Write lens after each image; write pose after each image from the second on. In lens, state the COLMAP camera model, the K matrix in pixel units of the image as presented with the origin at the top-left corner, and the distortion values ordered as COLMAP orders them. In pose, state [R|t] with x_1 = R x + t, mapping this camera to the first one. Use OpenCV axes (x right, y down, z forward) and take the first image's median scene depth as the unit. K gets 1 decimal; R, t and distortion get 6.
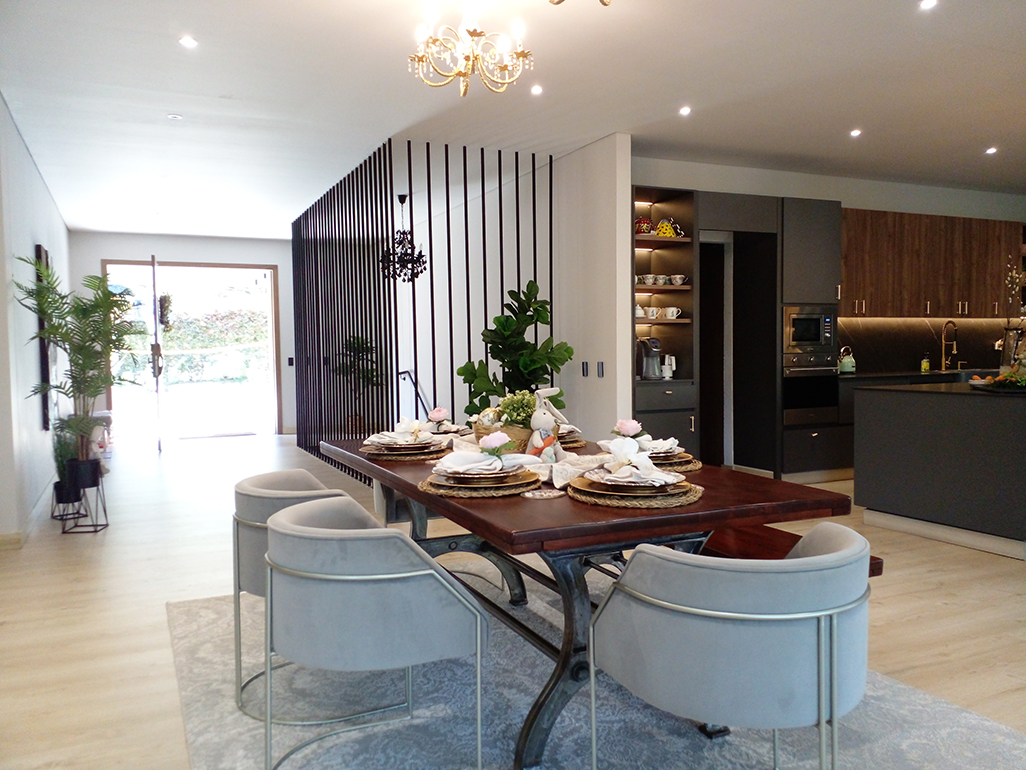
lens RADIAL K [[839.1, 0, 516.9], [0, 839.1, 389.8], [0, 0, 1]] dist [0.078770, -0.083469]
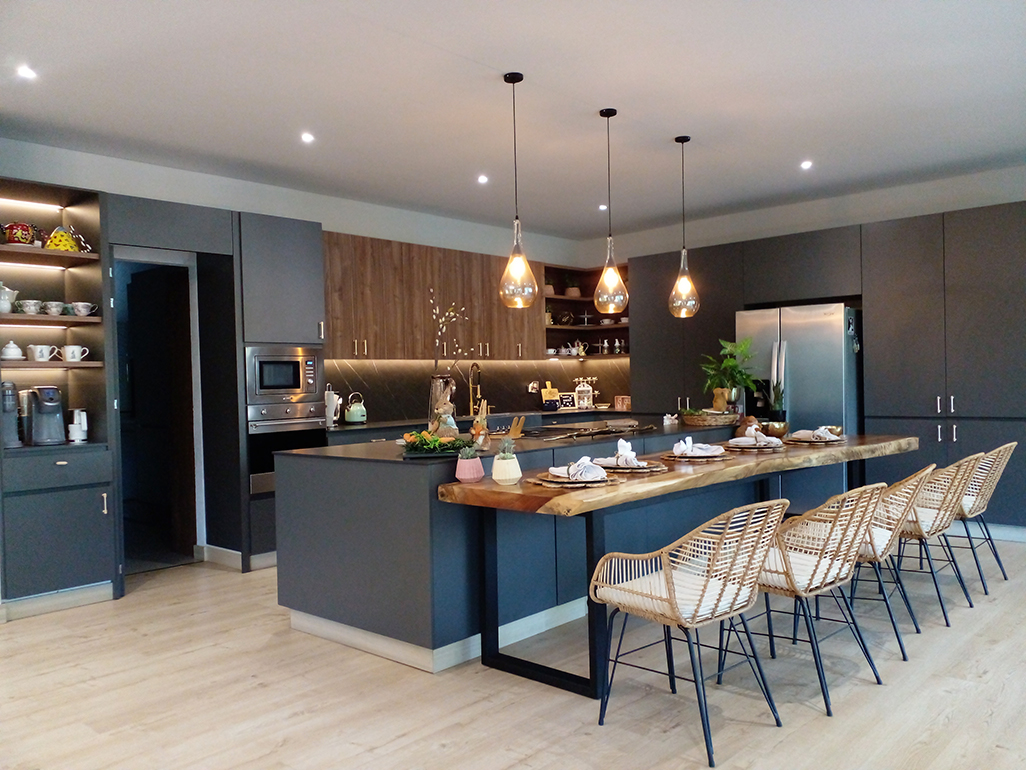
lens RADIAL K [[839.1, 0, 513.5], [0, 839.1, 386.5], [0, 0, 1]] dist [0.078770, -0.083469]
pose [[0.925352, -0.016732, 0.378740, 0.245916], [0.037155, 0.998219, -0.046679, -0.012965], [-0.377285, 0.057266, 0.924325, 0.163287]]
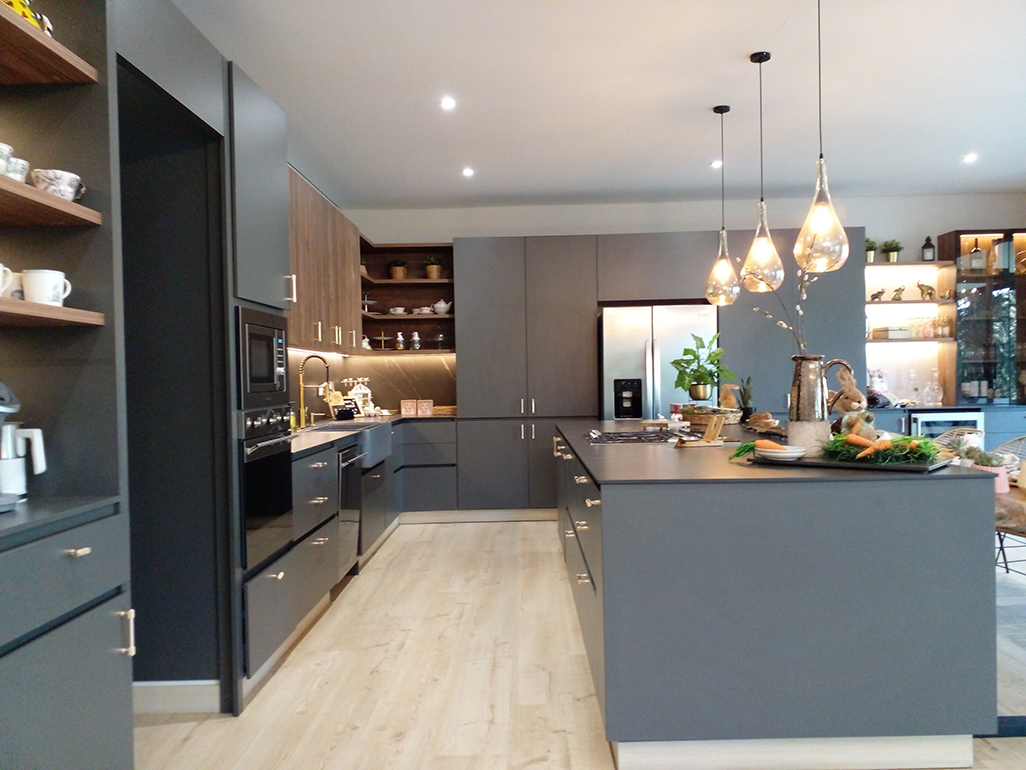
lens RADIAL K [[839.1, 0, 512.8], [0, 839.1, 381.2], [0, 0, 1]] dist [0.078770, -0.083469]
pose [[0.423184, -0.002113, 0.906041, -0.028703], [0.067596, 0.997284, -0.029246, -0.034758], [-0.903519, 0.073621, 0.422177, 0.685813]]
